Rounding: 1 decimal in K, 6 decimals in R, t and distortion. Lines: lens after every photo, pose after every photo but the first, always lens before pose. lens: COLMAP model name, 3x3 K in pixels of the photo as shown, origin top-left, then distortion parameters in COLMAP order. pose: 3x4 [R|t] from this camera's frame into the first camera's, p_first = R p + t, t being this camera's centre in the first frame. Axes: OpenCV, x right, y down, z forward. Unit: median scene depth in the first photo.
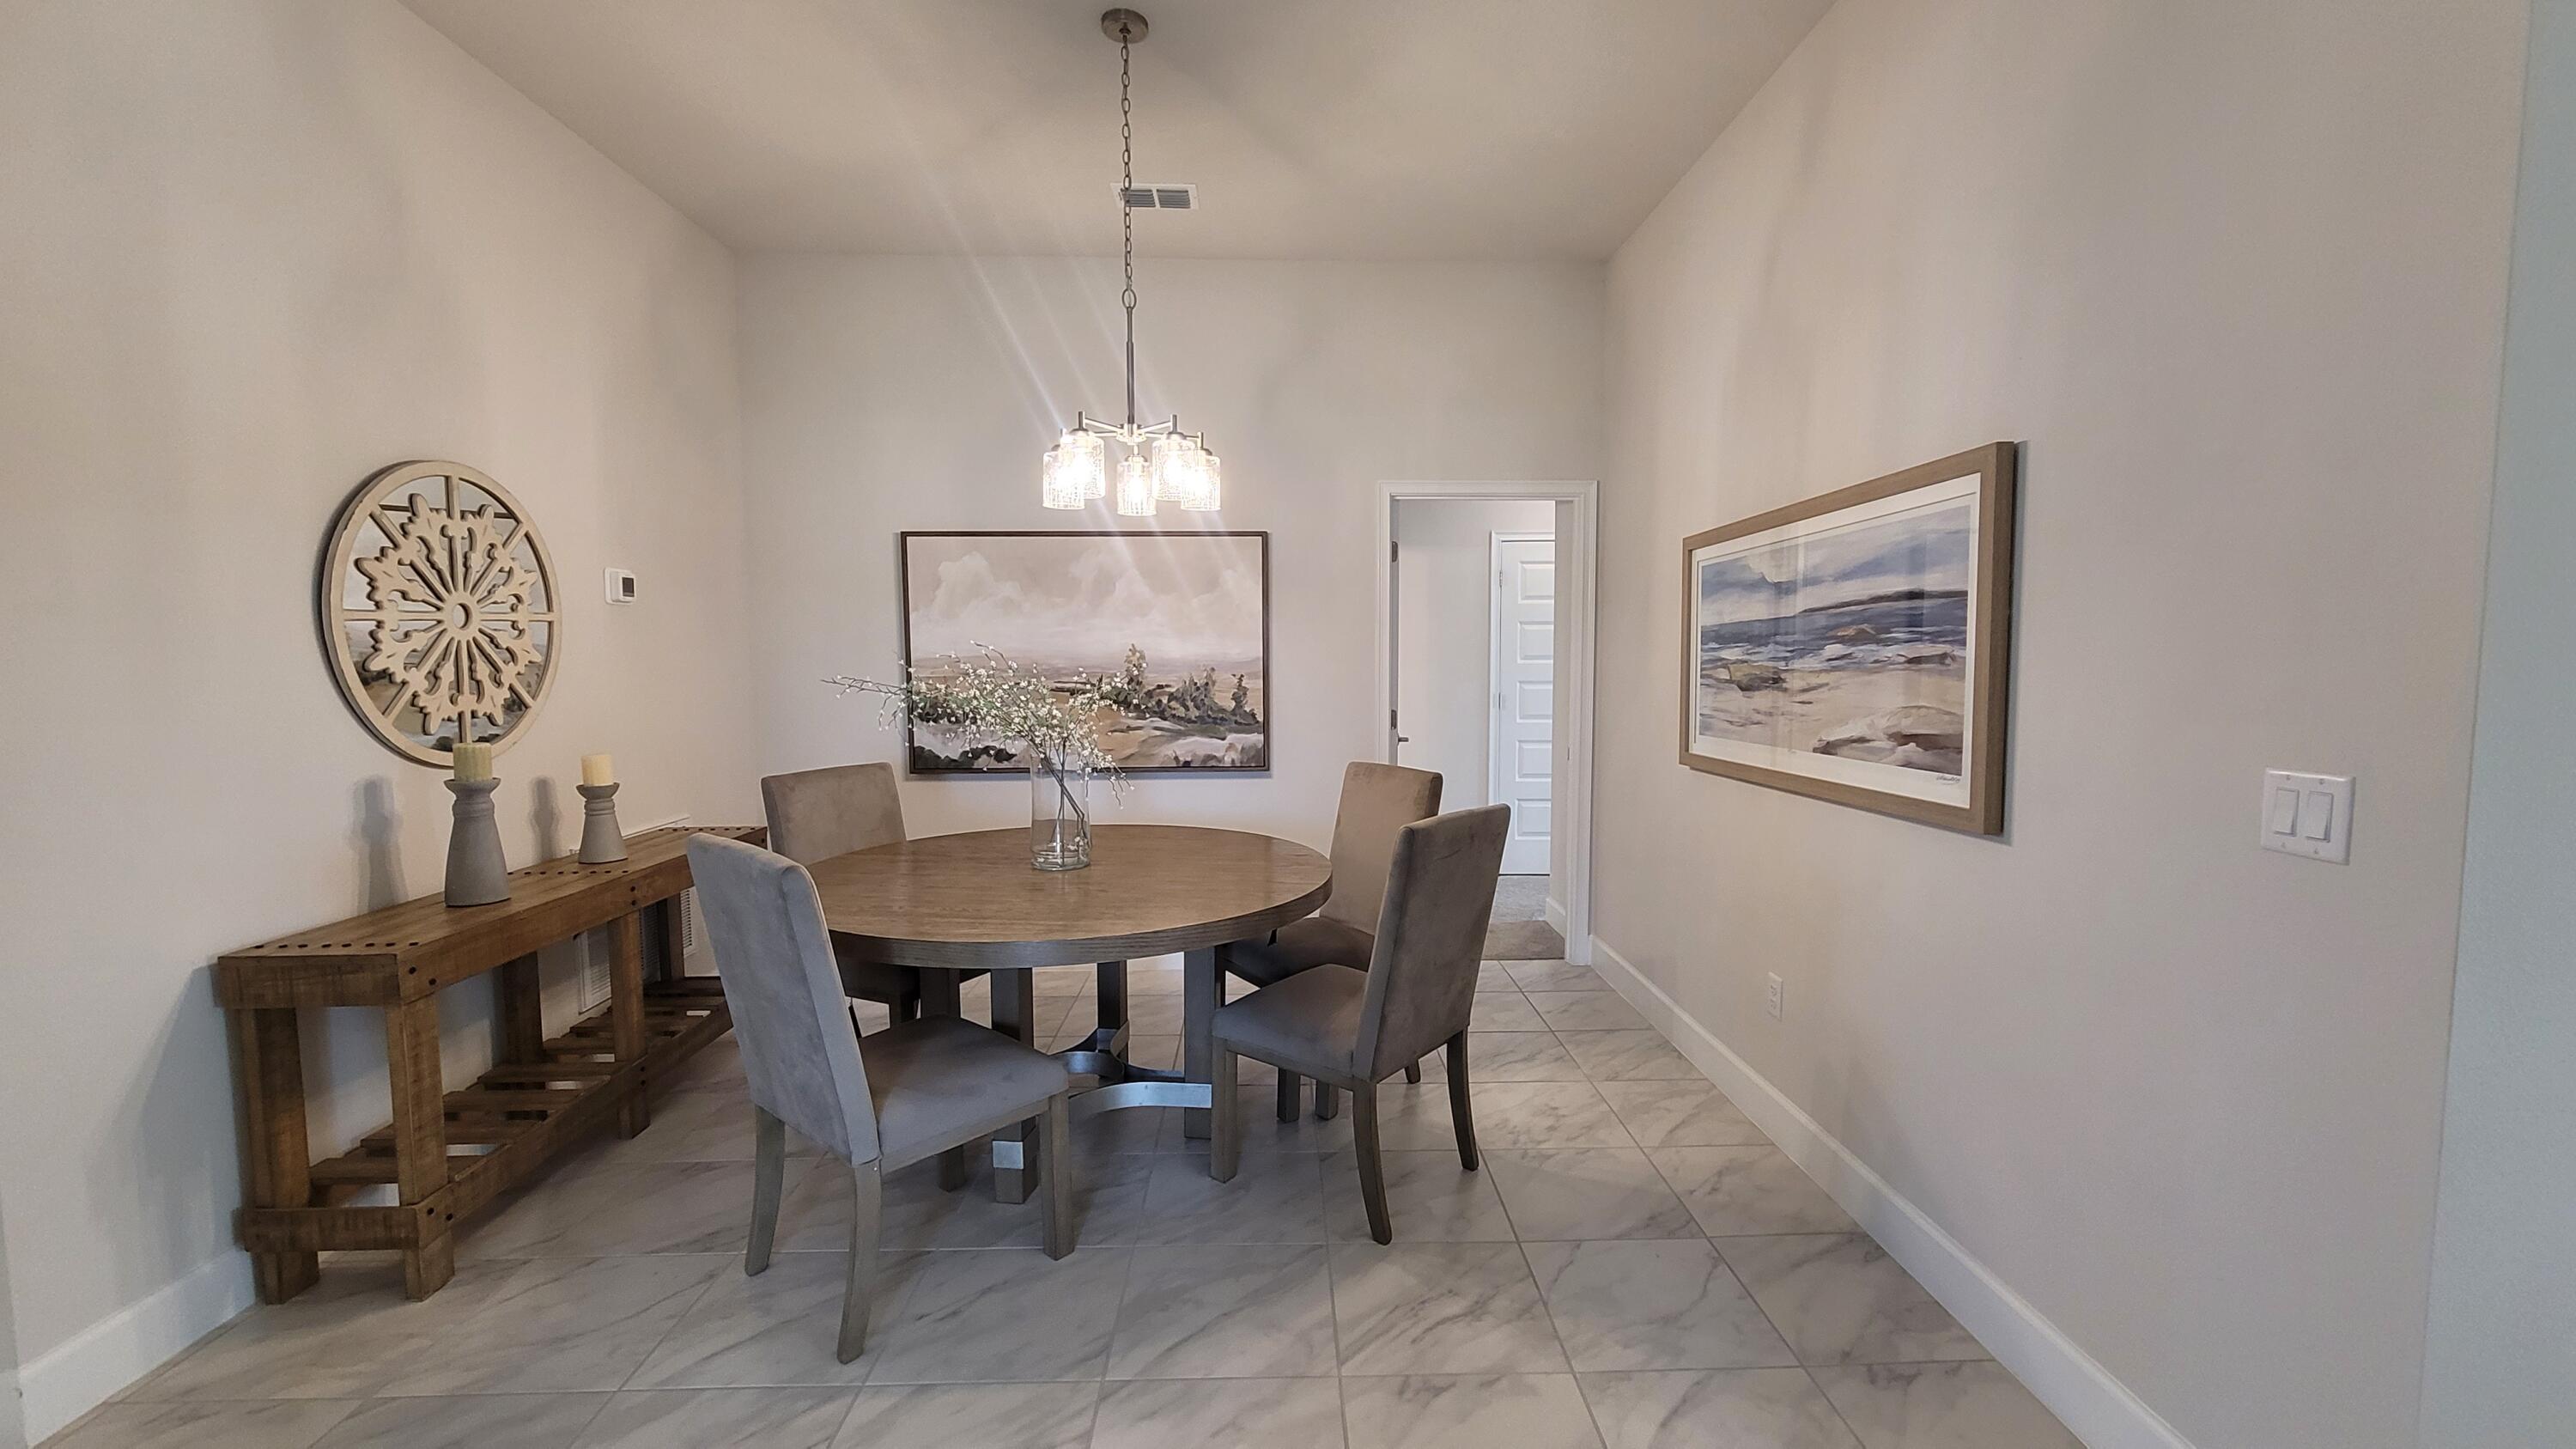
lens RADIAL K [[1048.0, 0, 1288.9], [0, 1048.0, 725.7], [0, 0, 1]] dist [-0.000414, -0.000176]
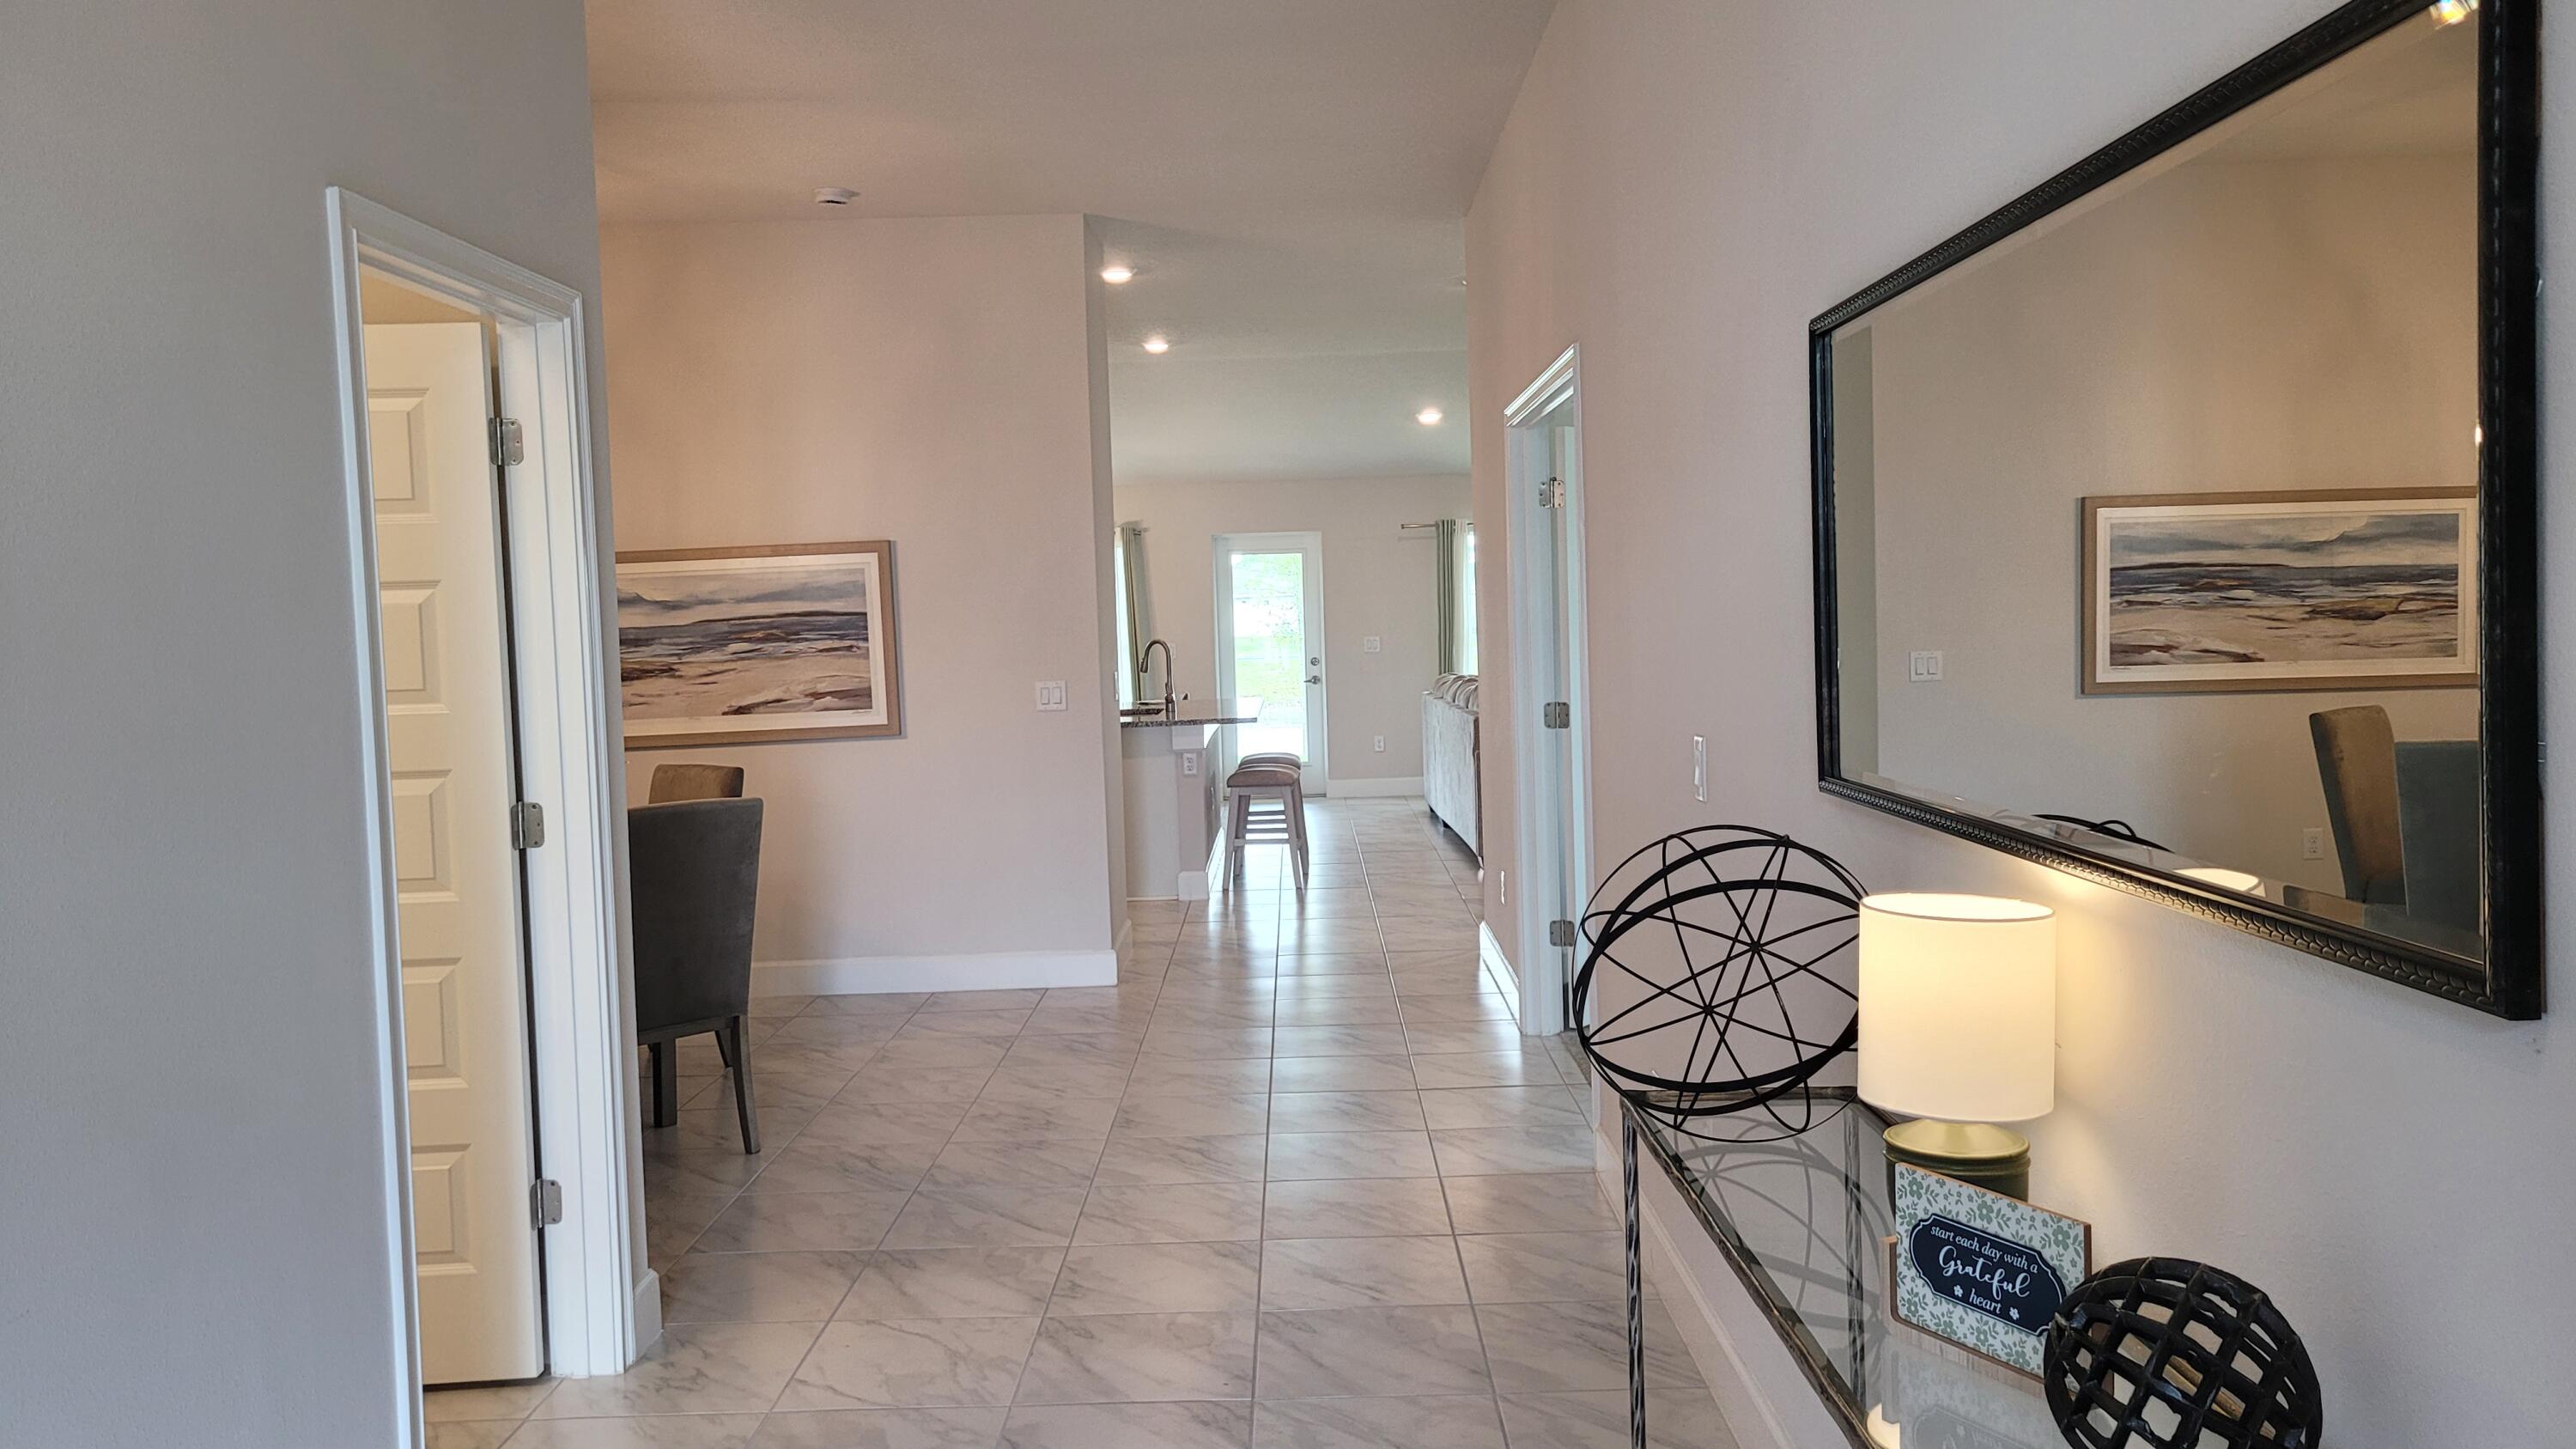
lens RADIAL K [[1977.2, 0, 1287.4], [0, 1977.2, 722.4], [0, 0, 1]] dist [-0.001143, -0.000092]
pose [[0.014933, -0.048107, 0.998731, -2.510481], [0.099783, 0.993927, 0.046383, -0.016578], [-0.994897, 0.098964, 0.019643, 0.152339]]
